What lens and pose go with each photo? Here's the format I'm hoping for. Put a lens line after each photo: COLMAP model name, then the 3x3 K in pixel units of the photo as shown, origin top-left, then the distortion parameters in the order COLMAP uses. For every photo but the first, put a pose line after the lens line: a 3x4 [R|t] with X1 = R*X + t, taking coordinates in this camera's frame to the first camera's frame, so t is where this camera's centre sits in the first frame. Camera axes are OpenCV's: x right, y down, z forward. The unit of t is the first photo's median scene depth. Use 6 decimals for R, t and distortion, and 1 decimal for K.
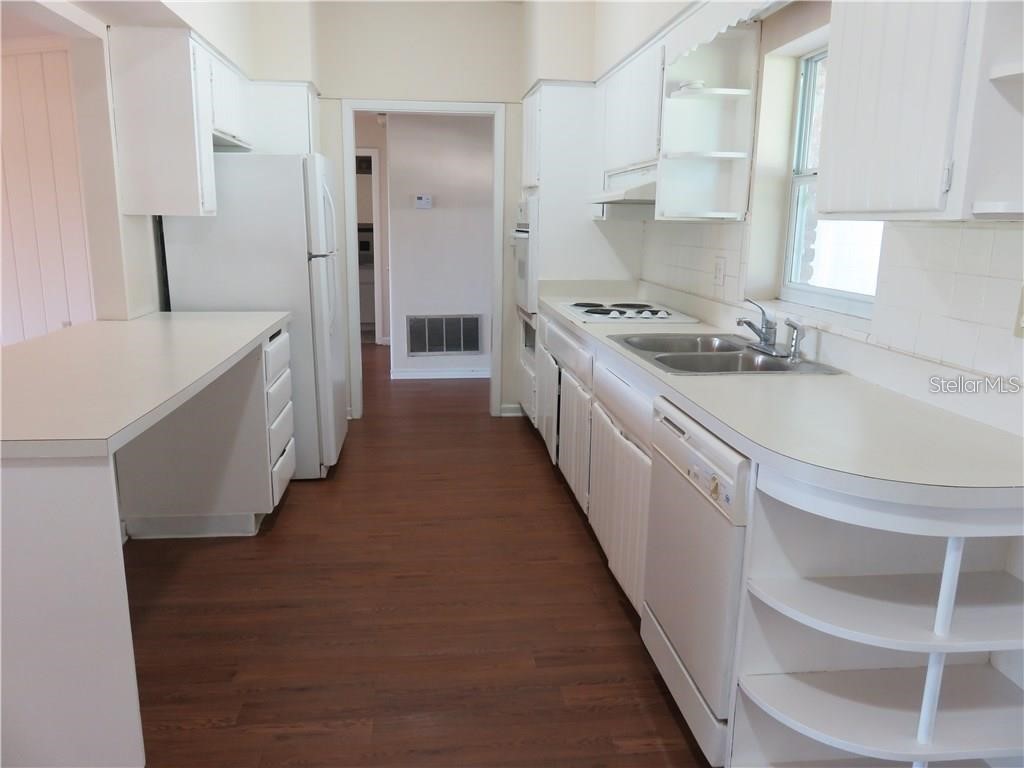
lens RADIAL K [[754.8, 0, 512.5], [0, 754.8, 381.8], [0, 0, 1]] dist [-0.008835, -0.003718]
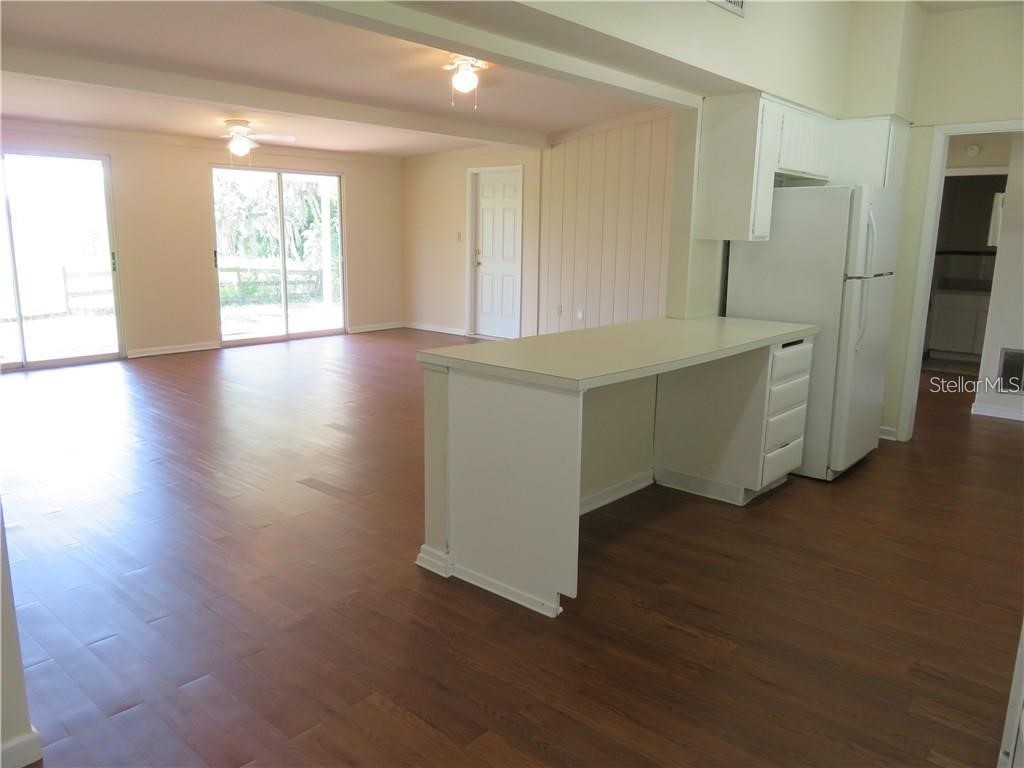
lens RADIAL K [[754.8, 0, 512.6], [0, 754.8, 383.1], [0, 0, 1]] dist [-0.008835, -0.003718]
pose [[0.669737, 0.142641, -0.728770, 0.240269], [-0.159594, 0.986094, 0.046340, 0.012495], [0.725246, 0.085272, 0.683189, -0.094117]]
